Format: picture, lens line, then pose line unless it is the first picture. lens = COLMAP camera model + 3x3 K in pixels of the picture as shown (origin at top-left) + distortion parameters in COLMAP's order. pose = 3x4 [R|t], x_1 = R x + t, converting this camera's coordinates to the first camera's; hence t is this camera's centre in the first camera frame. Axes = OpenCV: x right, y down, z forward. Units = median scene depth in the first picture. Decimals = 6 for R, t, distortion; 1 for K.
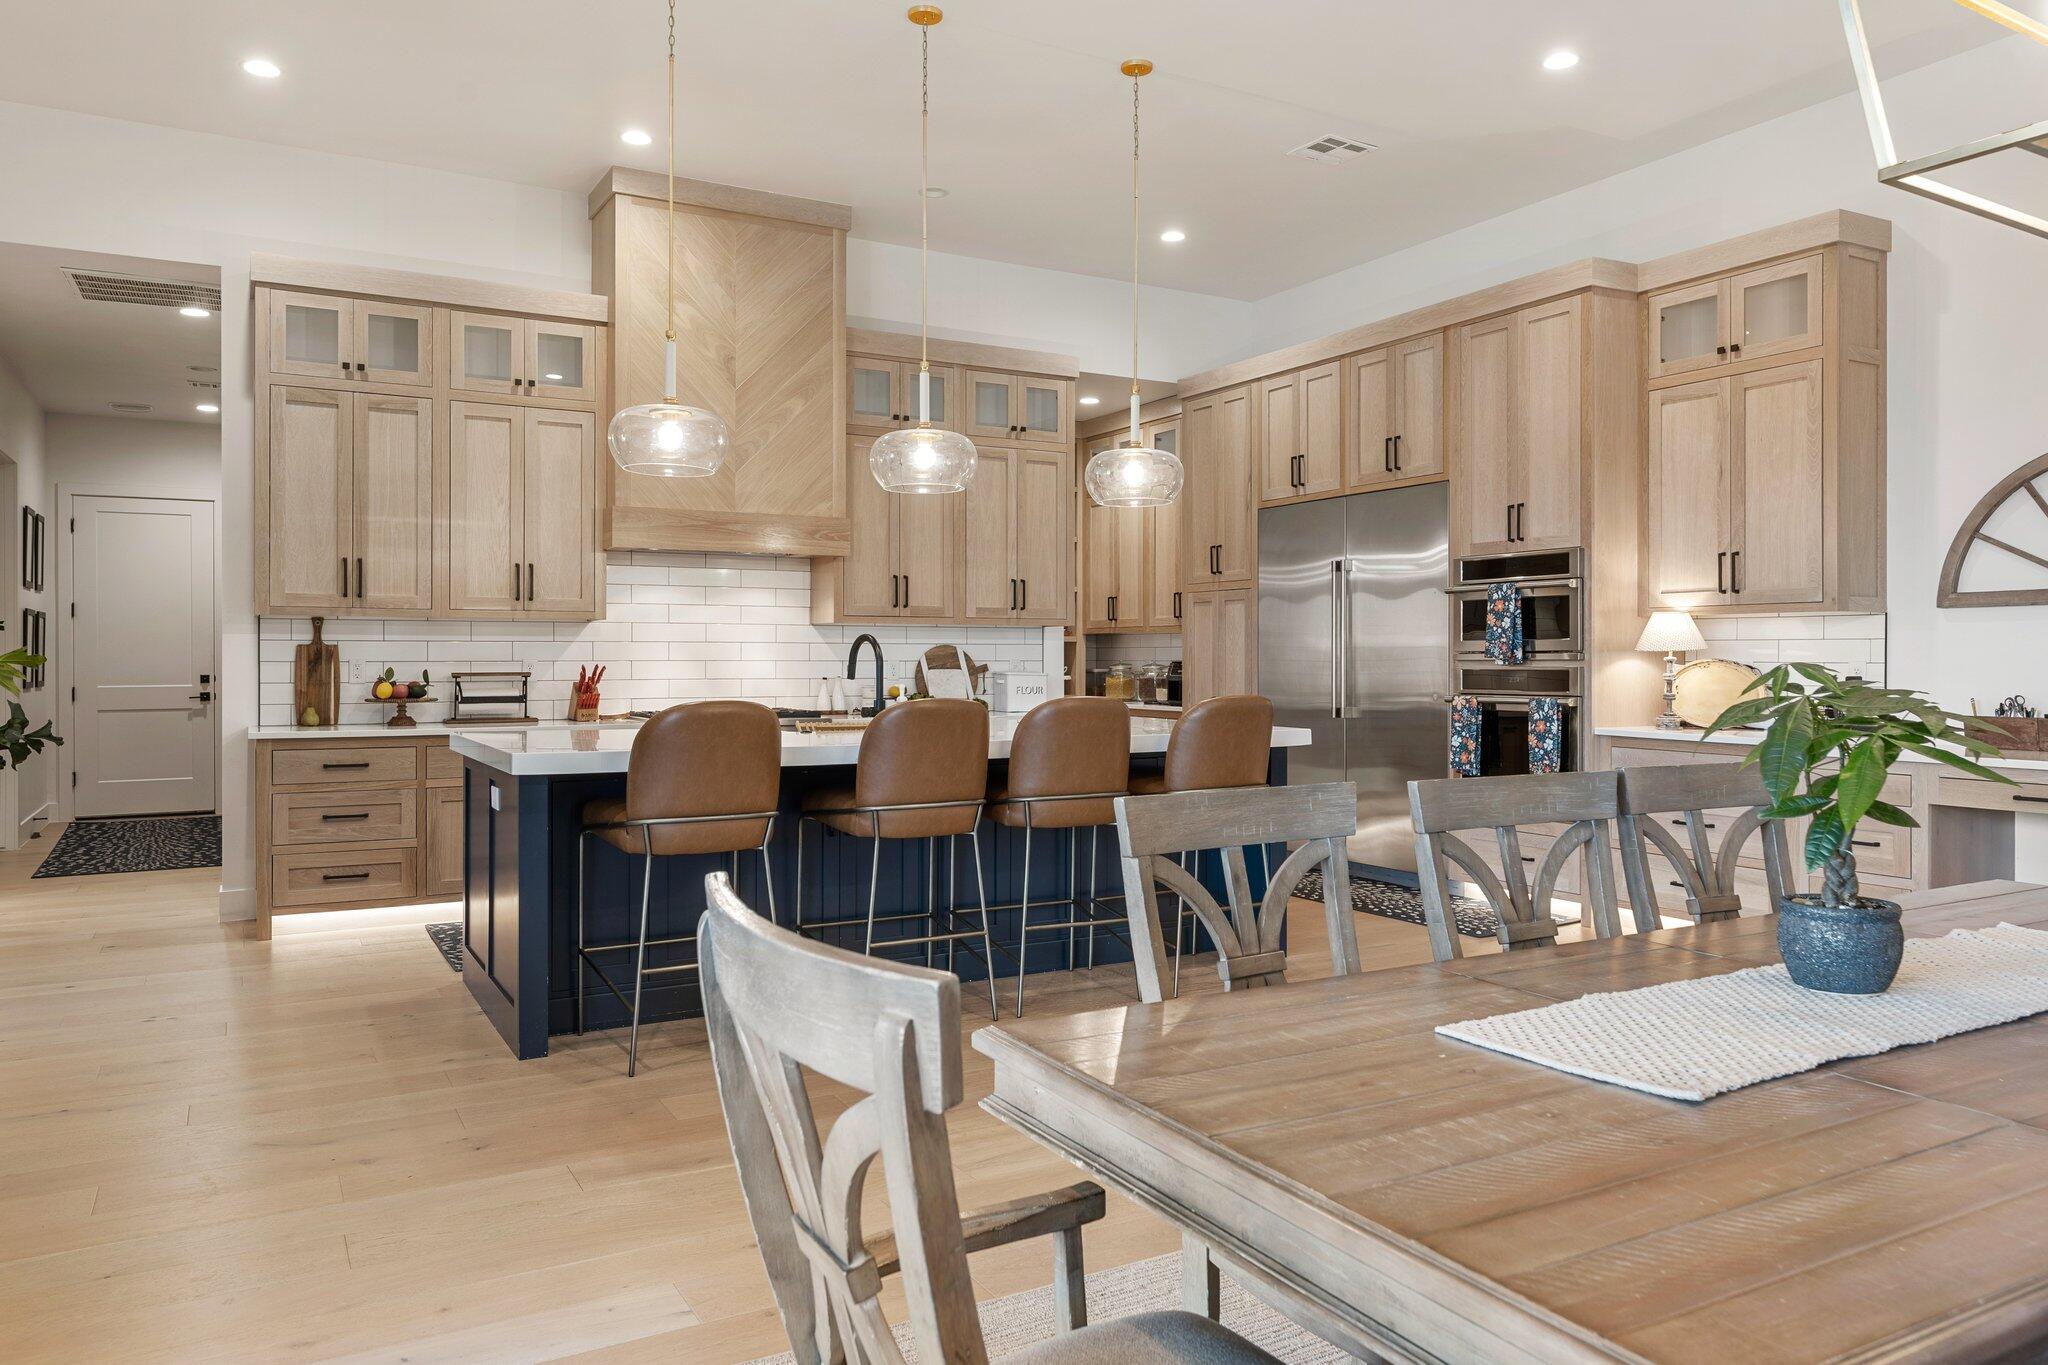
lens RADIAL K [[1390.2, 0, 1025.1], [0, 1390.2, 663.4], [0, 0, 1]] dist [0.007109, 0.001351]
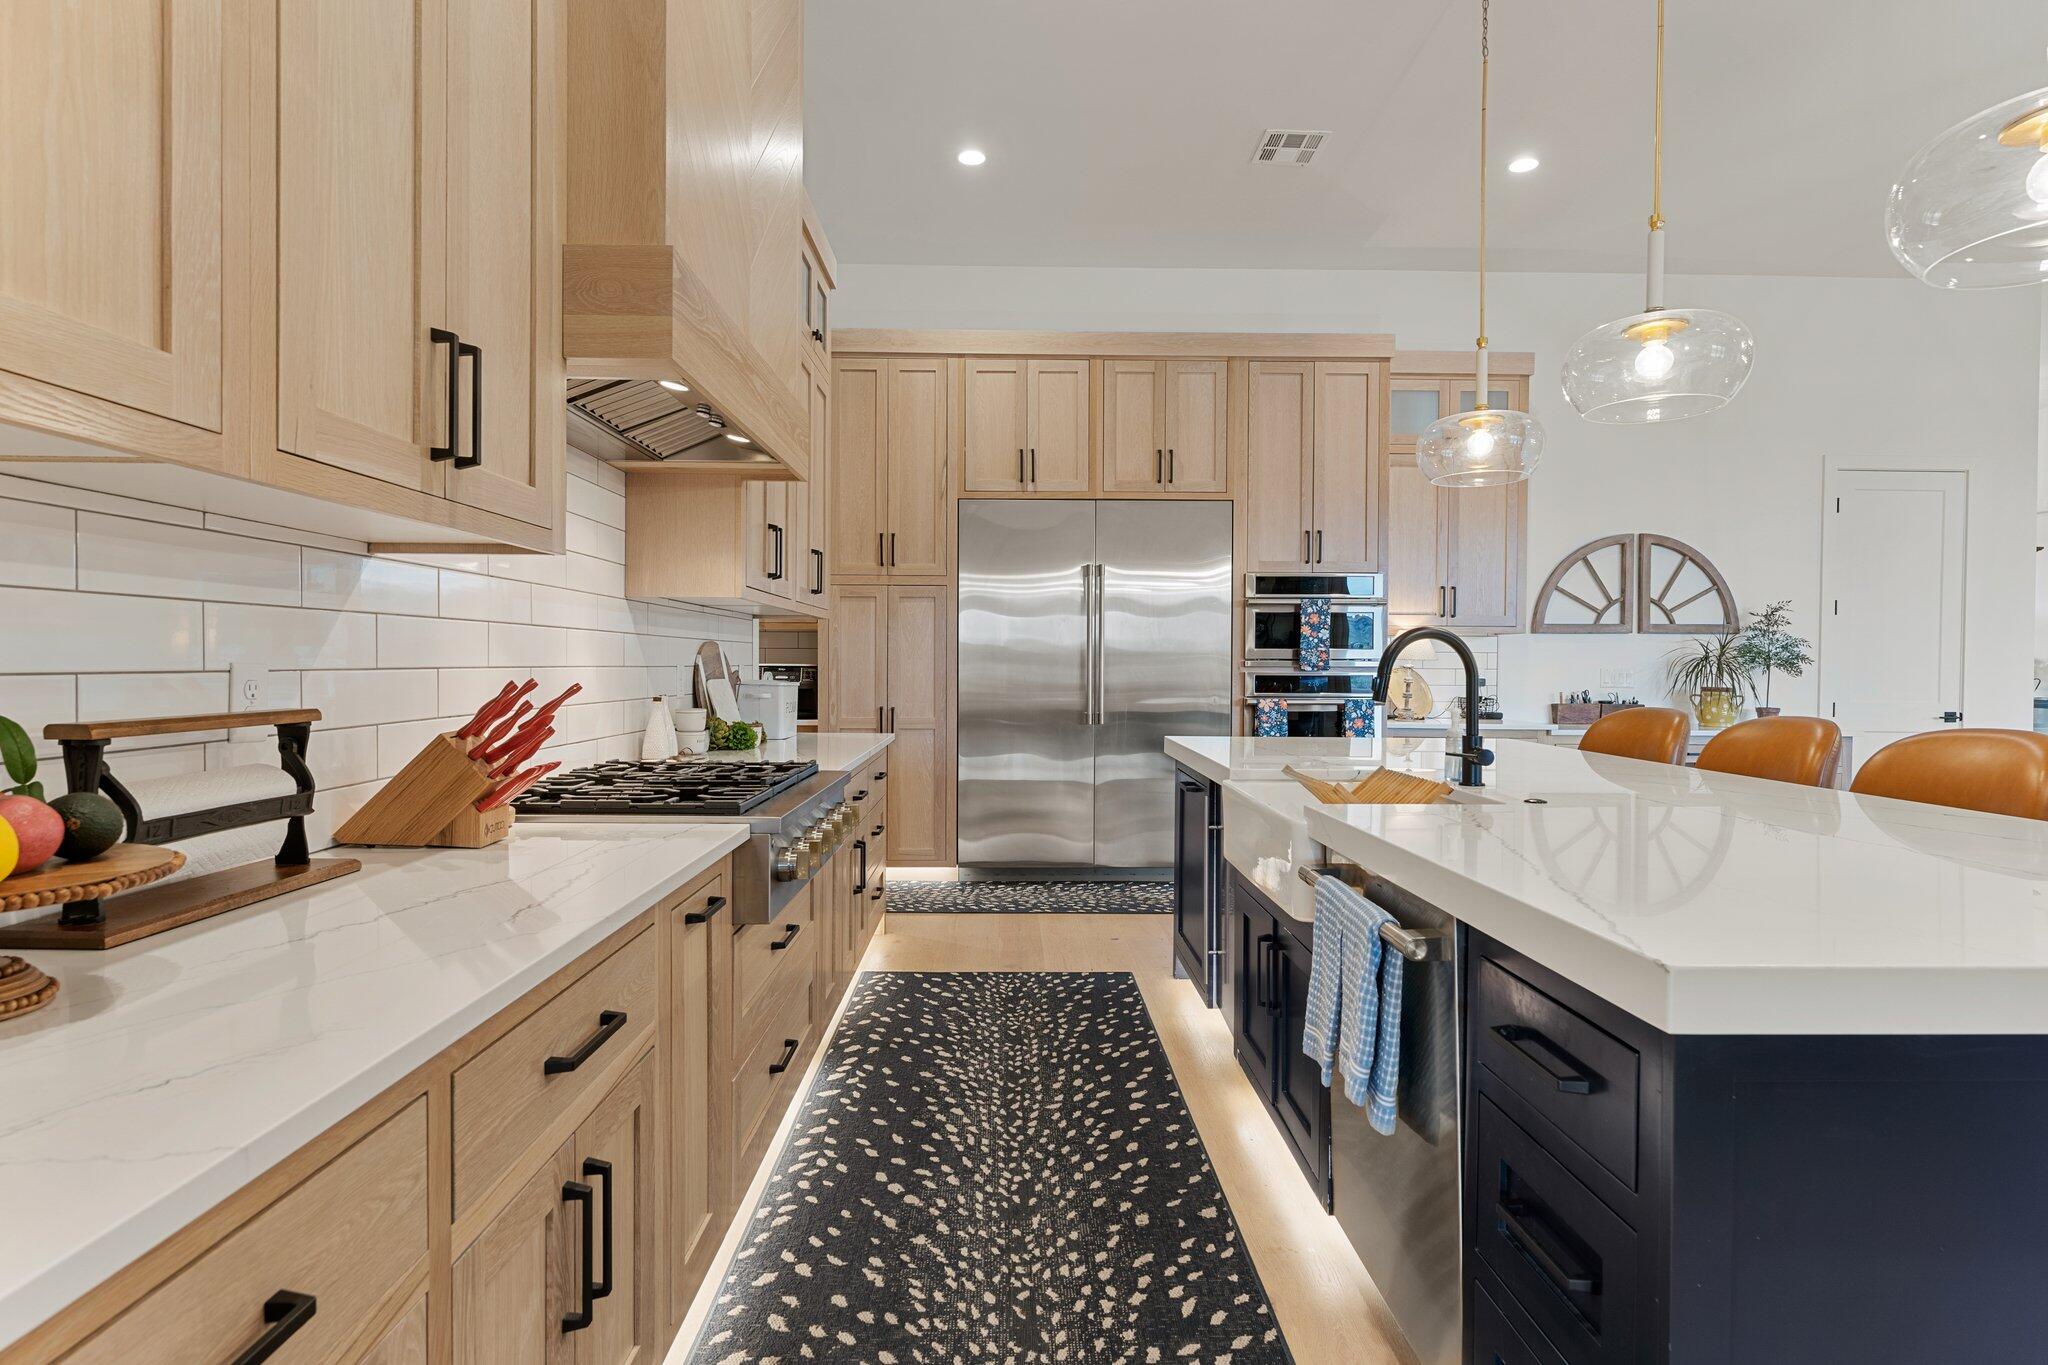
lens RADIAL K [[1025.1, 0, 1025.4], [0, 1025.1, 669.2], [0, 0, 1]] dist [0.000293, -0.000197]
pose [[0.480536, -0.000520, 0.876975, -0.449751], [-0.003076, 0.999993, 0.002278, -0.001416], [-0.876970, -0.003792, 0.480531, 0.723601]]
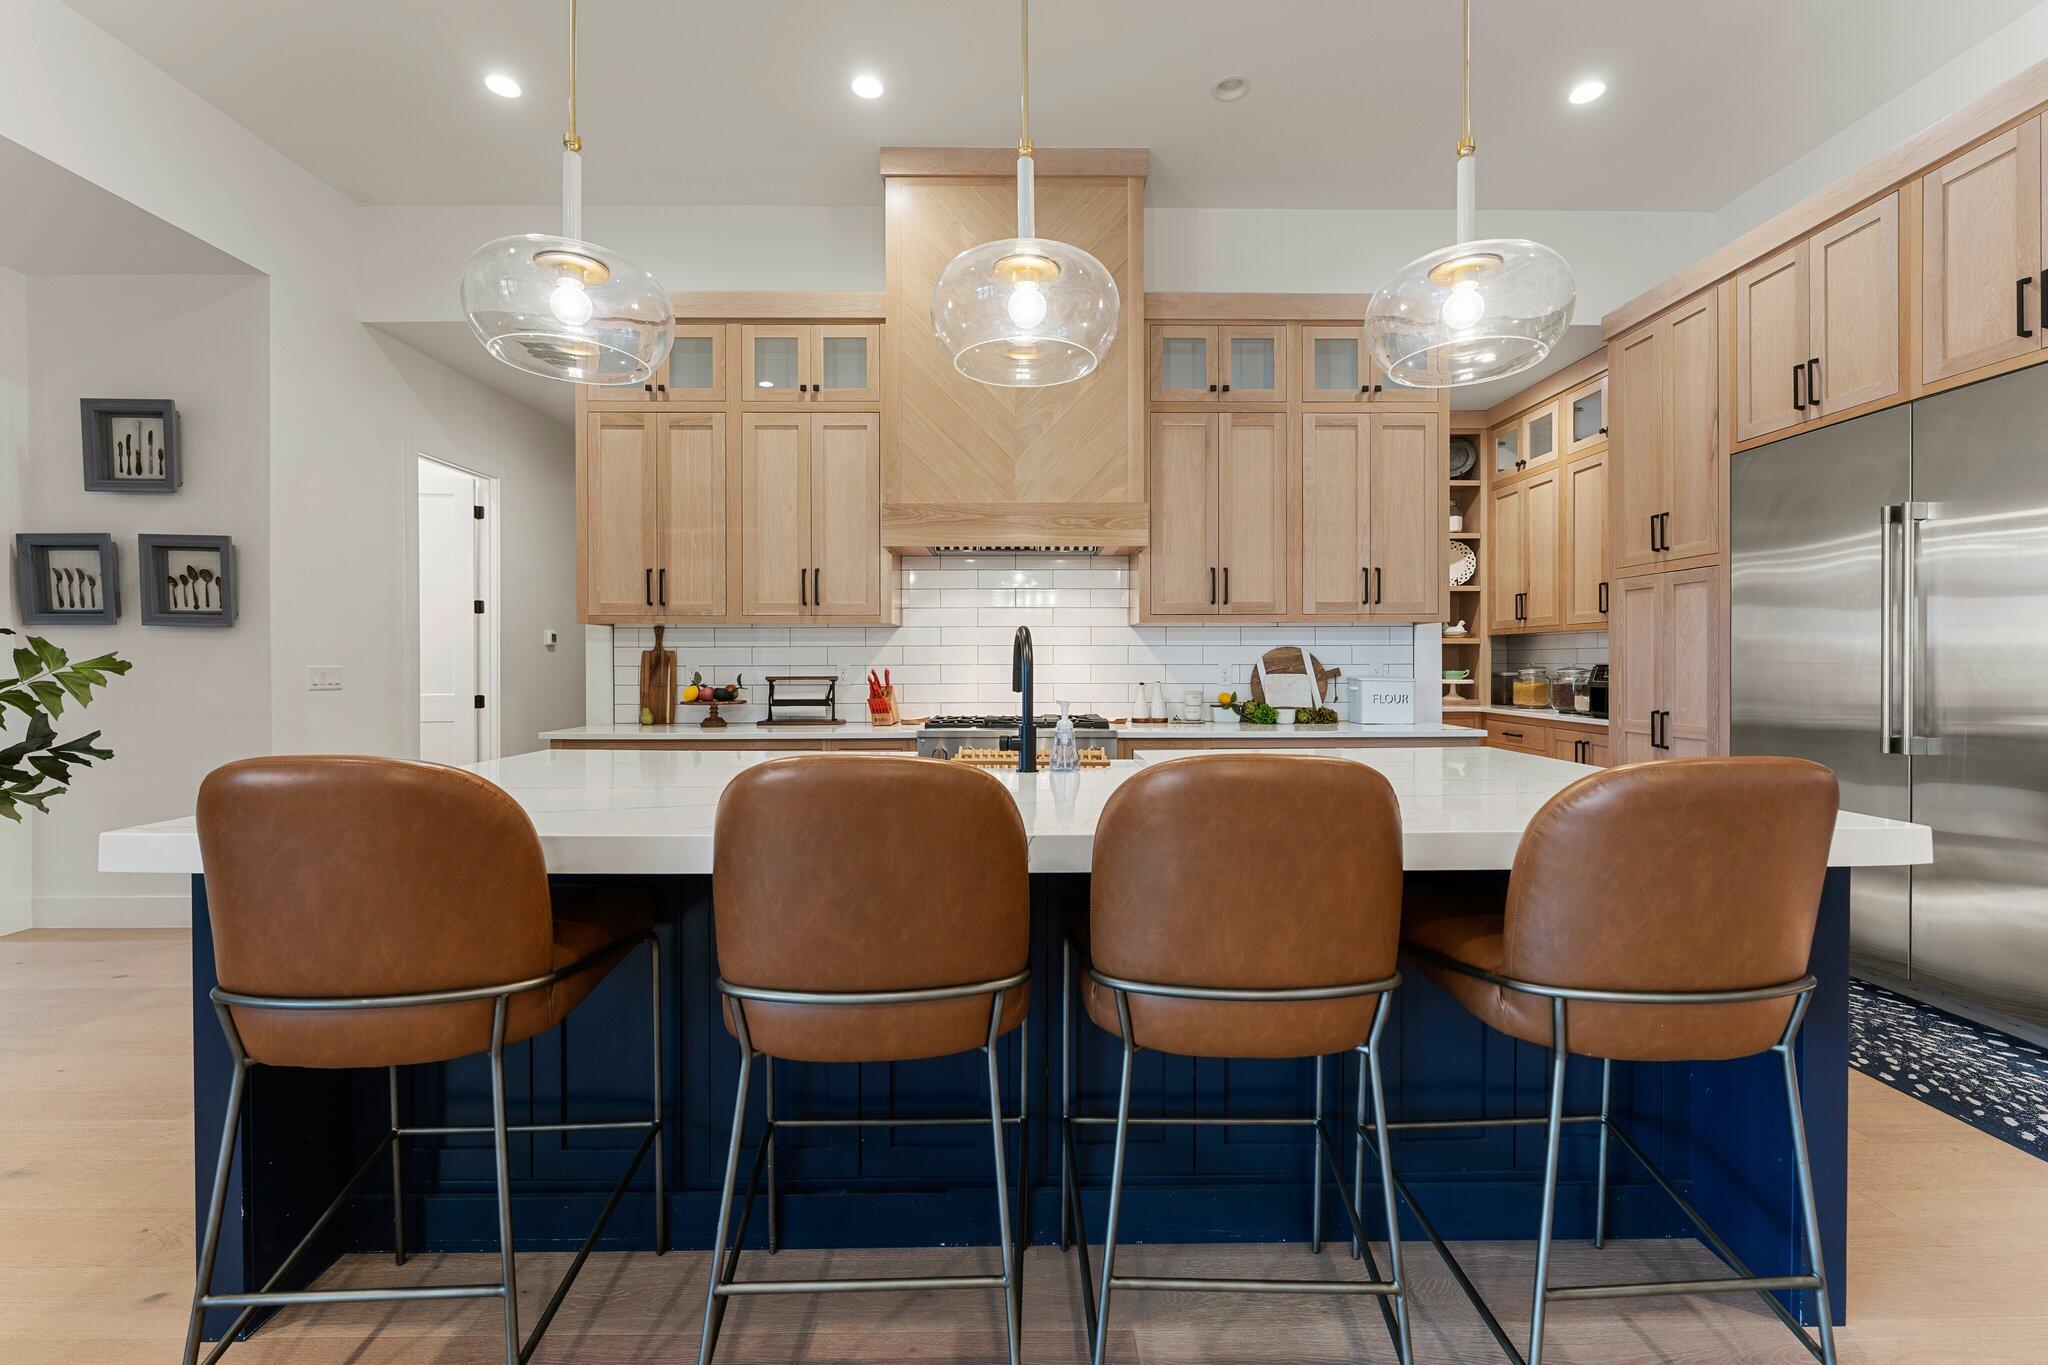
lens RADIAL K [[859.7, 0, 1023.2], [0, 859.7, 669.3], [0, 0, 1]] dist [-0.003408, -0.000082]
pose [[0.875562, 0.001332, -0.483104, 0.068456], [0.000929, 0.999990, 0.004441, -0.001376], [0.483105, -0.004337, 0.875552, 0.485657]]
